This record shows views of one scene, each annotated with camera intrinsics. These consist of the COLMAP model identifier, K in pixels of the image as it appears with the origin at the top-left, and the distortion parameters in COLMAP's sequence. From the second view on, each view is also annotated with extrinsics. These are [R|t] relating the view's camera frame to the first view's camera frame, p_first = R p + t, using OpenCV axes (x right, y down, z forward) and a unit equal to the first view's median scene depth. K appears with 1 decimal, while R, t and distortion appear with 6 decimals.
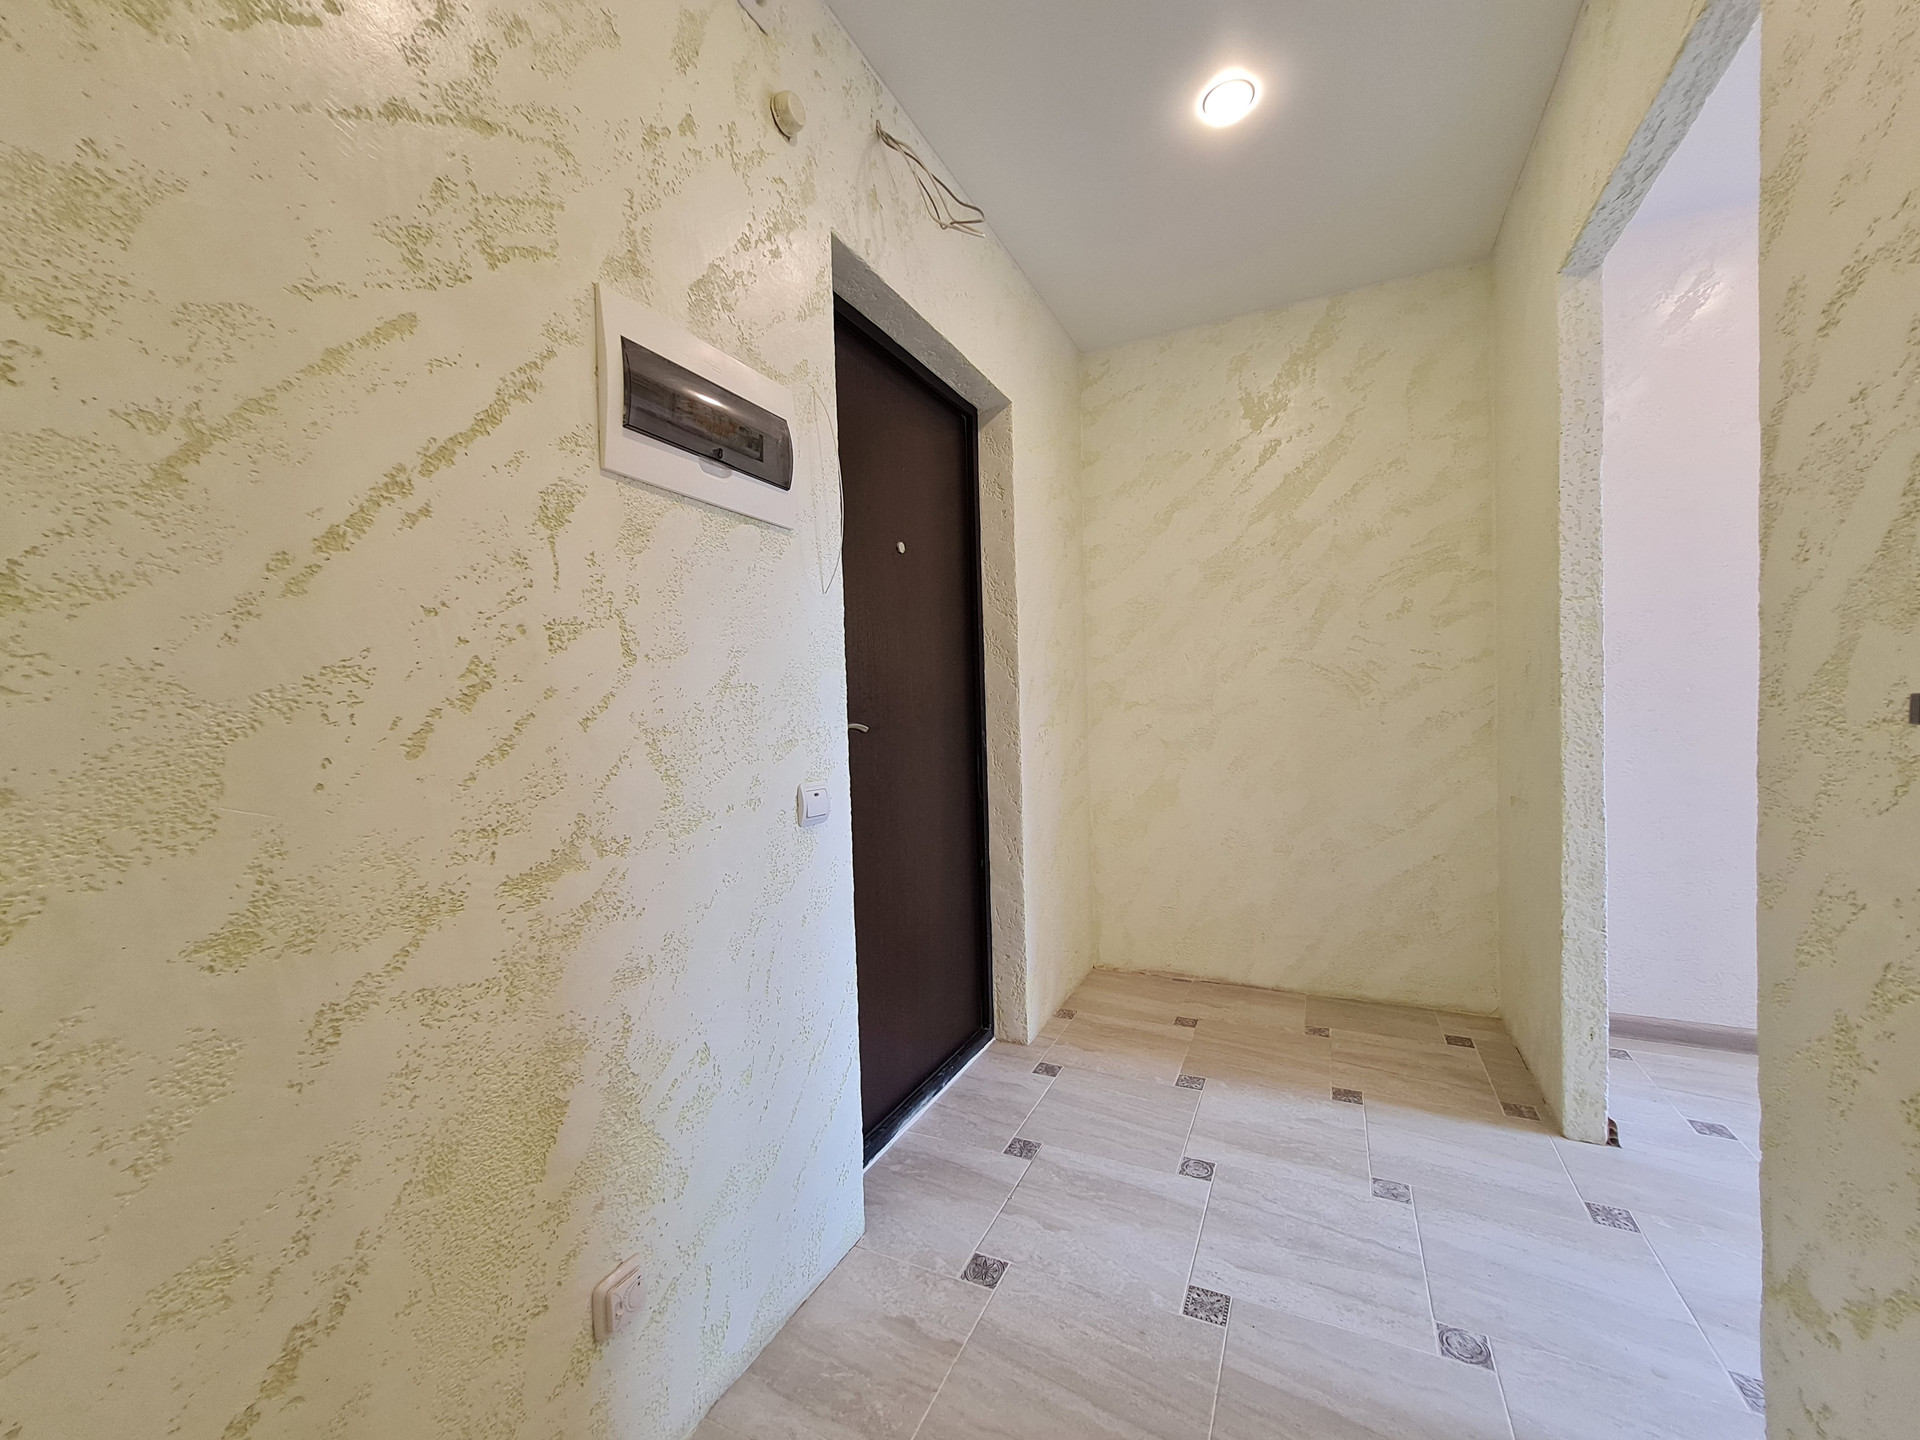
lens RADIAL K [[762.6, 0, 961.8], [0, 762.6, 725.3], [0, 0, 1]] dist [0.005511, 0.000728]
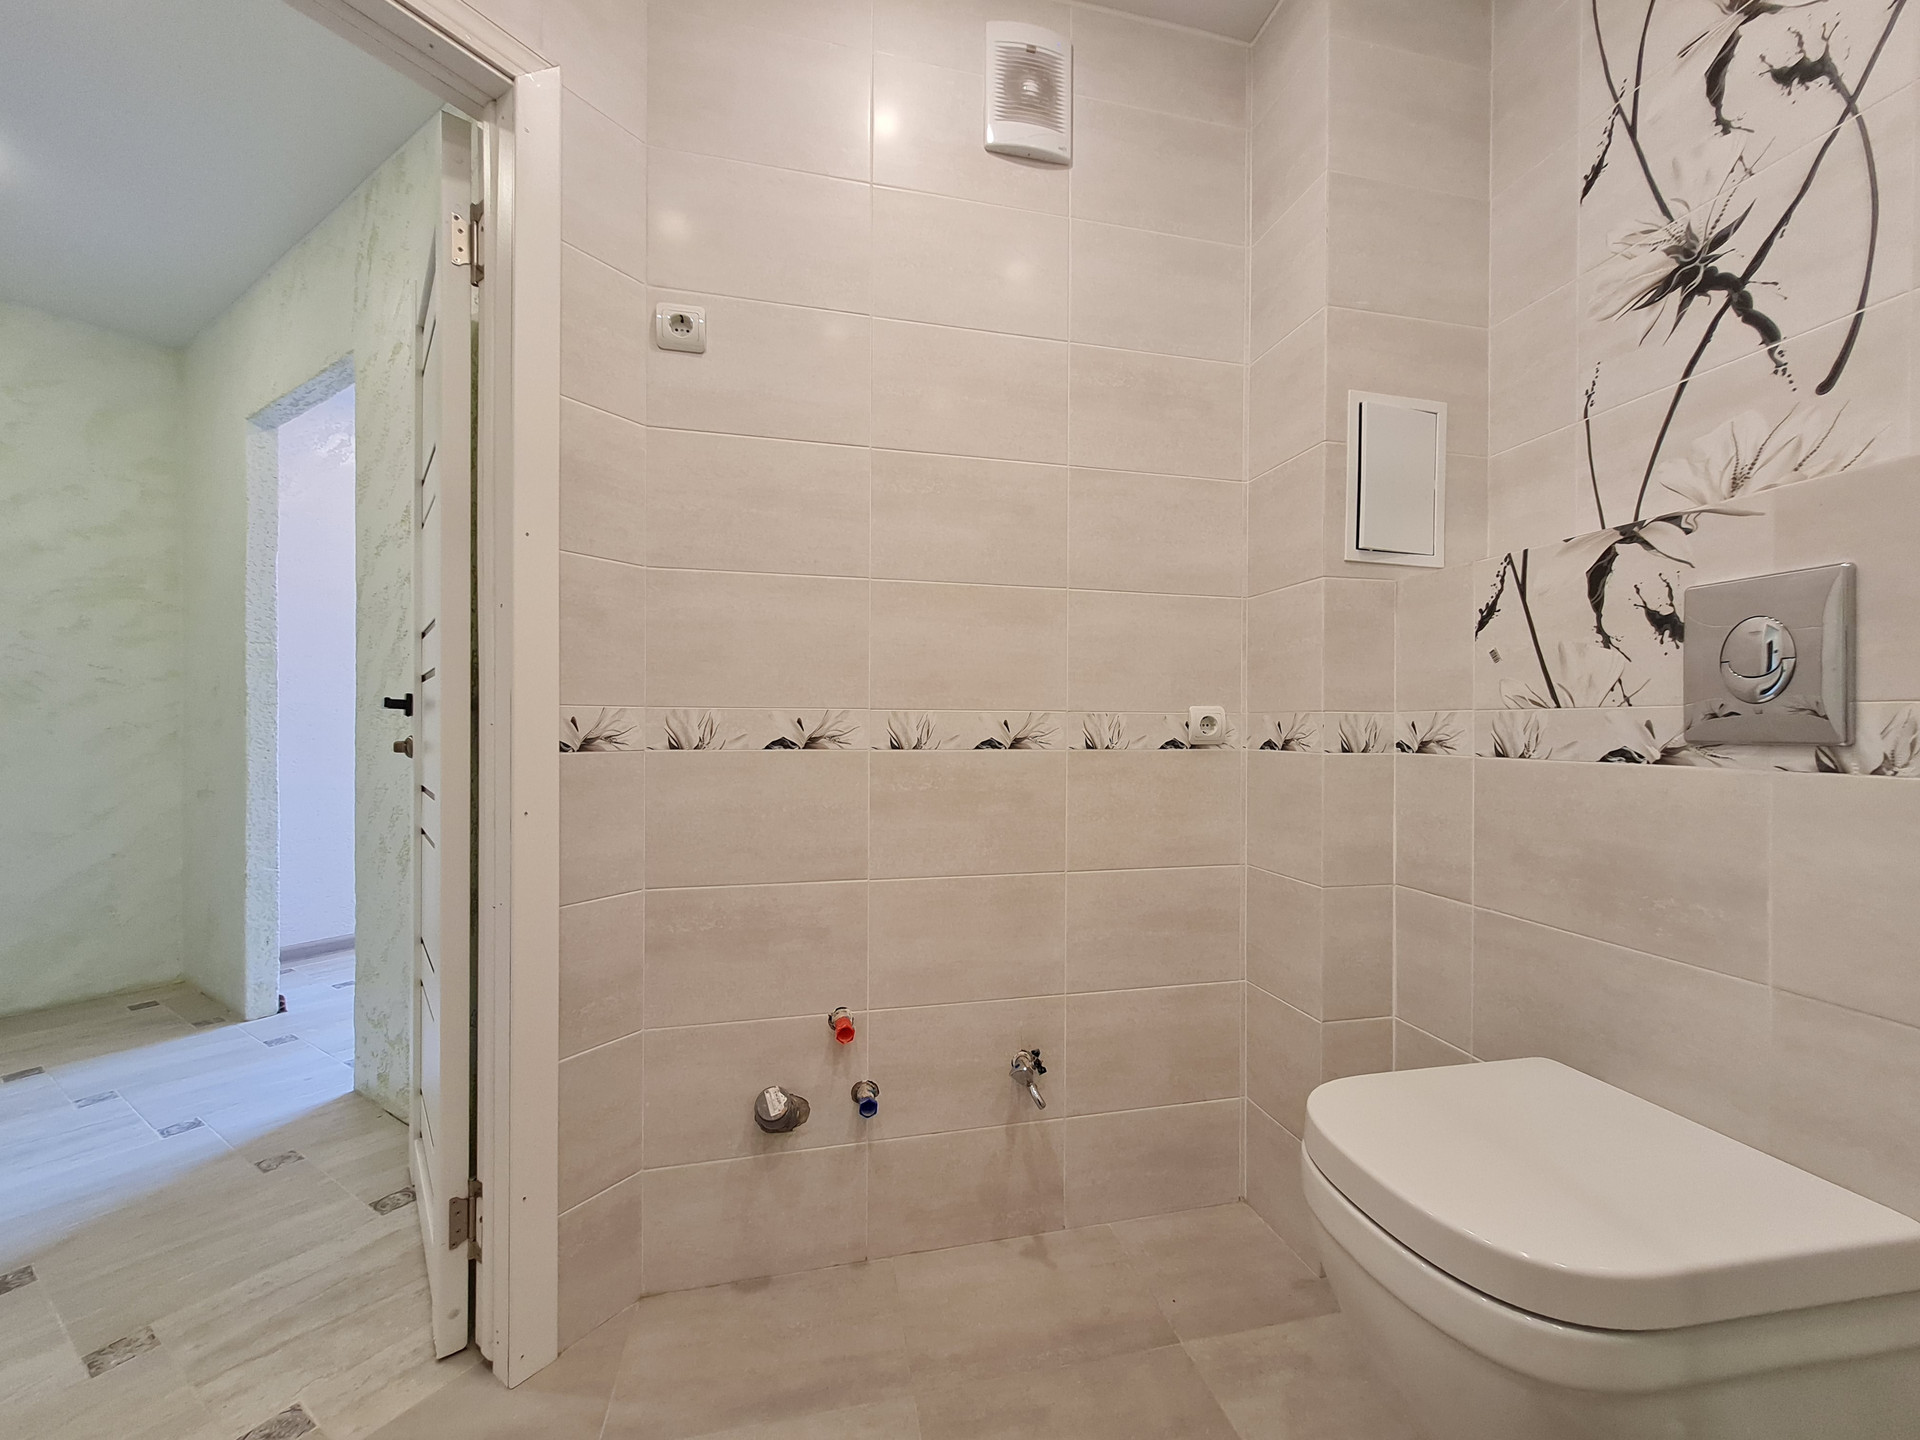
lens RADIAL K [[696.1, 0, 957.5], [0, 696.1, 721.3], [0, 0, 1]] dist [-0.008781, 0.000889]
pose [[0.091309, 0.024112, 0.995531, -0.378002], [0.019478, 0.999472, -0.025994, 0.043366], [-0.995632, 0.021764, 0.090791, -0.439075]]
